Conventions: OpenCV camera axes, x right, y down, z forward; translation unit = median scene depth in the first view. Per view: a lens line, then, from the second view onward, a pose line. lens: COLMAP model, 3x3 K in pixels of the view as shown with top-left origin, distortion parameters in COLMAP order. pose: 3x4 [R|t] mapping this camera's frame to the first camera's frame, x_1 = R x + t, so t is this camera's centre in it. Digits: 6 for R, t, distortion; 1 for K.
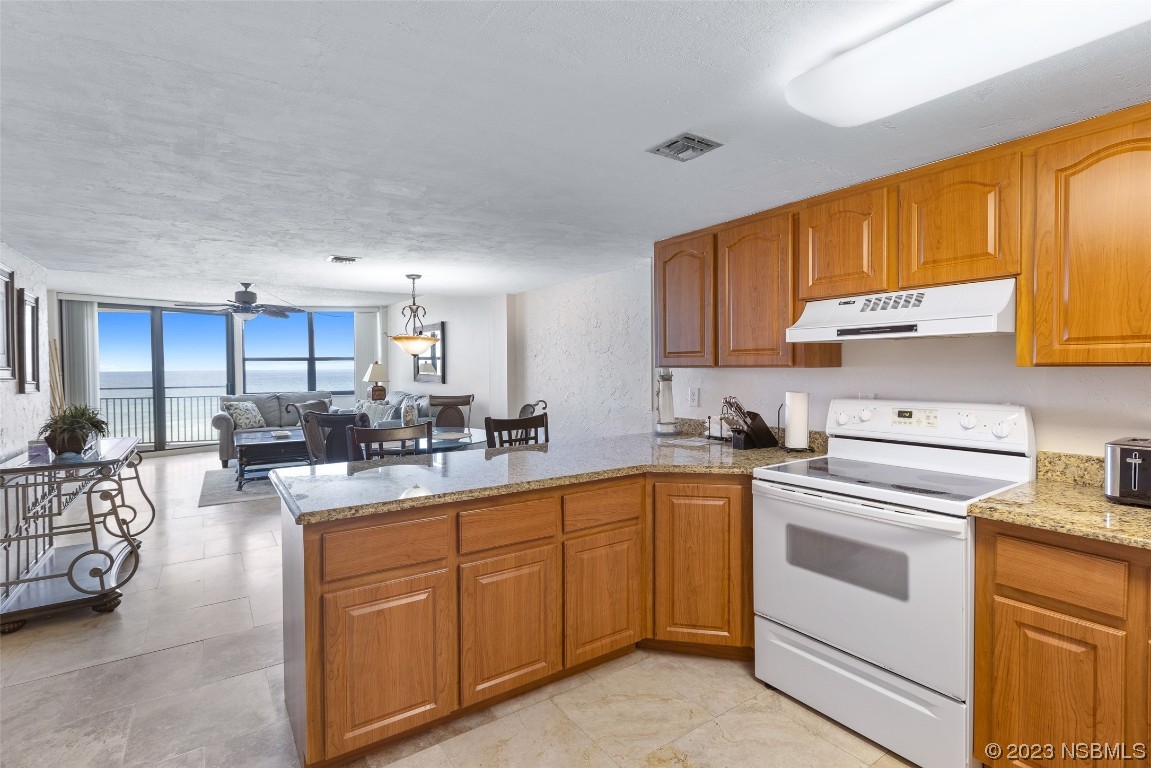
lens RADIAL K [[532.9, 0, 567.6], [0, 532.9, 371.9], [0, 0, 1]] dist [-0.009913, 0.000989]
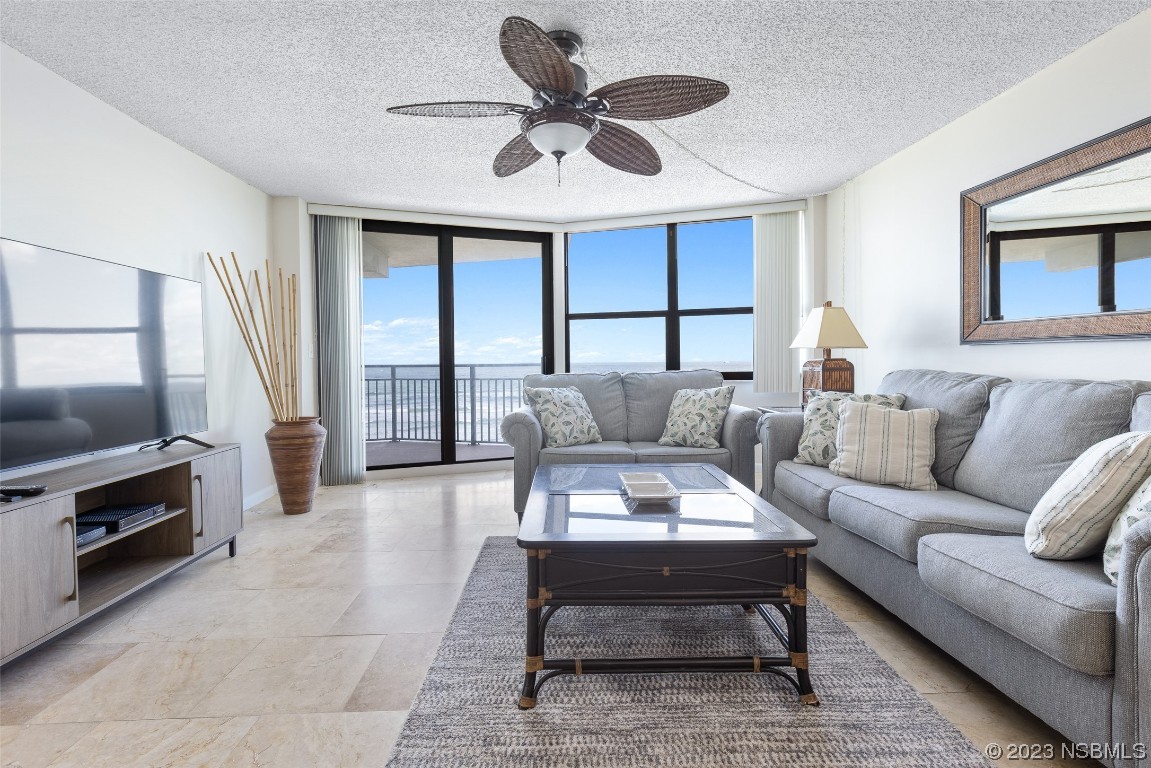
lens RADIAL K [[532.9, 0, 567.9], [0, 532.9, 377.7], [0, 0, 1]] dist [-0.009913, 0.000989]
pose [[0.843985, 0.017467, -0.536082, -0.407493], [-0.002928, 0.999605, 0.027960, 0.039863], [0.536359, -0.022028, 0.843702, 0.700713]]
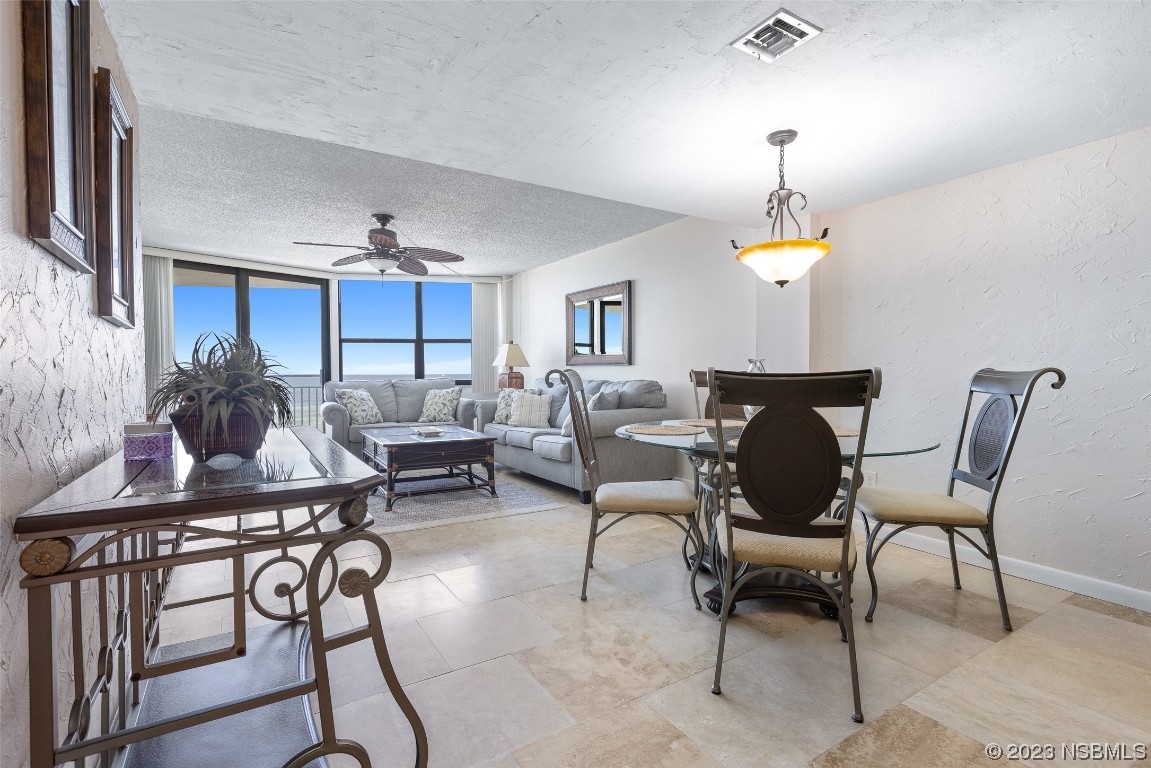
lens RADIAL K [[532.9, 0, 564.4], [0, 532.9, 385.2], [0, 0, 1]] dist [-0.009913, 0.000989]
pose [[0.998577, 0.006053, -0.052981, -0.318923], [-0.005282, 0.999878, 0.014683, 0.044422], [0.053064, -0.014382, 0.998488, 0.294765]]
